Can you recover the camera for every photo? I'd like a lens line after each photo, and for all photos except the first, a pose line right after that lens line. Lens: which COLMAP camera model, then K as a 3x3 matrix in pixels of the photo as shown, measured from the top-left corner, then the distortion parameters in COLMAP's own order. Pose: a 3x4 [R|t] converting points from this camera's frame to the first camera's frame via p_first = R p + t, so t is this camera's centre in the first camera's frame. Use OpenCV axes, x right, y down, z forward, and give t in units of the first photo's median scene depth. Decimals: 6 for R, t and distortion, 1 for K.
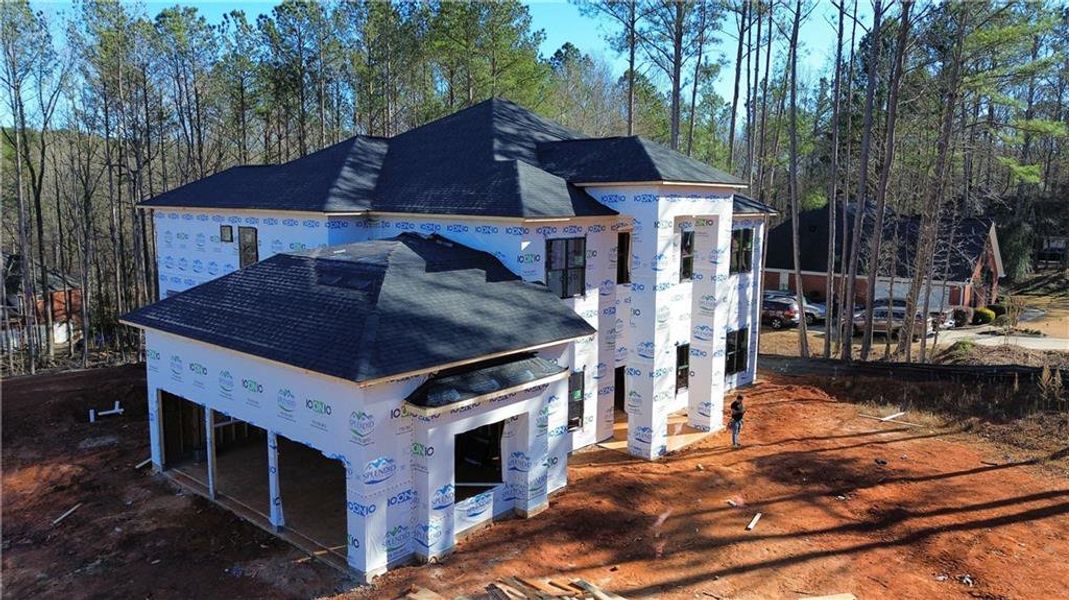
lens RADIAL K [[701.1, 0, 534.6], [0, 701.1, 302.1], [0, 0, 1]] dist [0.036227, 0.009257]
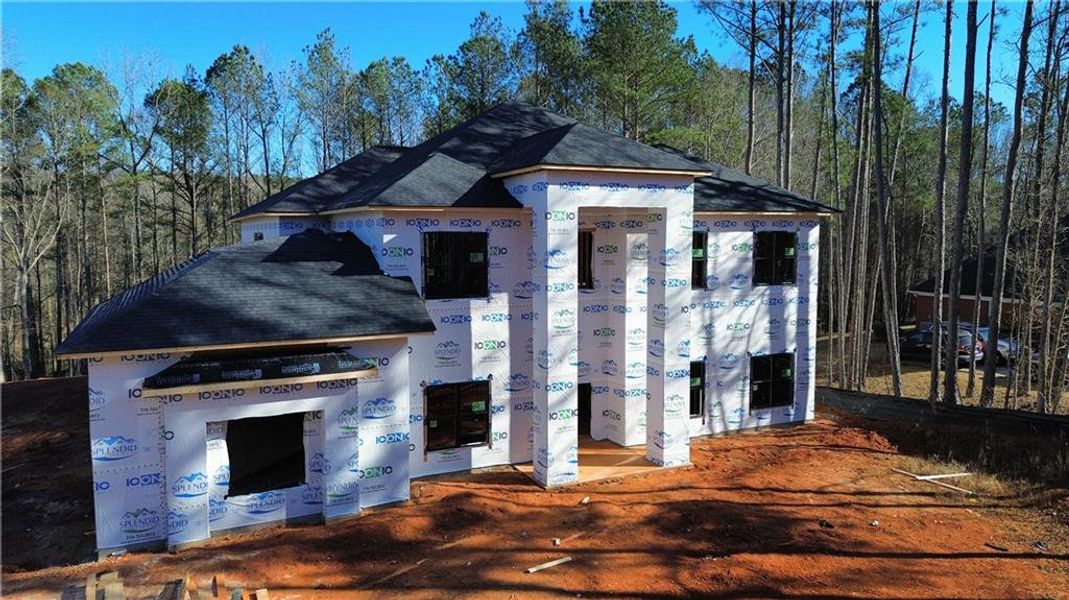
lens RADIAL K [[708.1, 0, 533.9], [0, 708.1, 297.8], [0, 0, 1]] dist [0.018537, -0.006883]
pose [[0.928446, 0.021063, -0.370869, 0.454507], [-0.040182, 0.998227, -0.043901, 0.028816], [0.369287, 0.055662, 0.927647, 0.169005]]
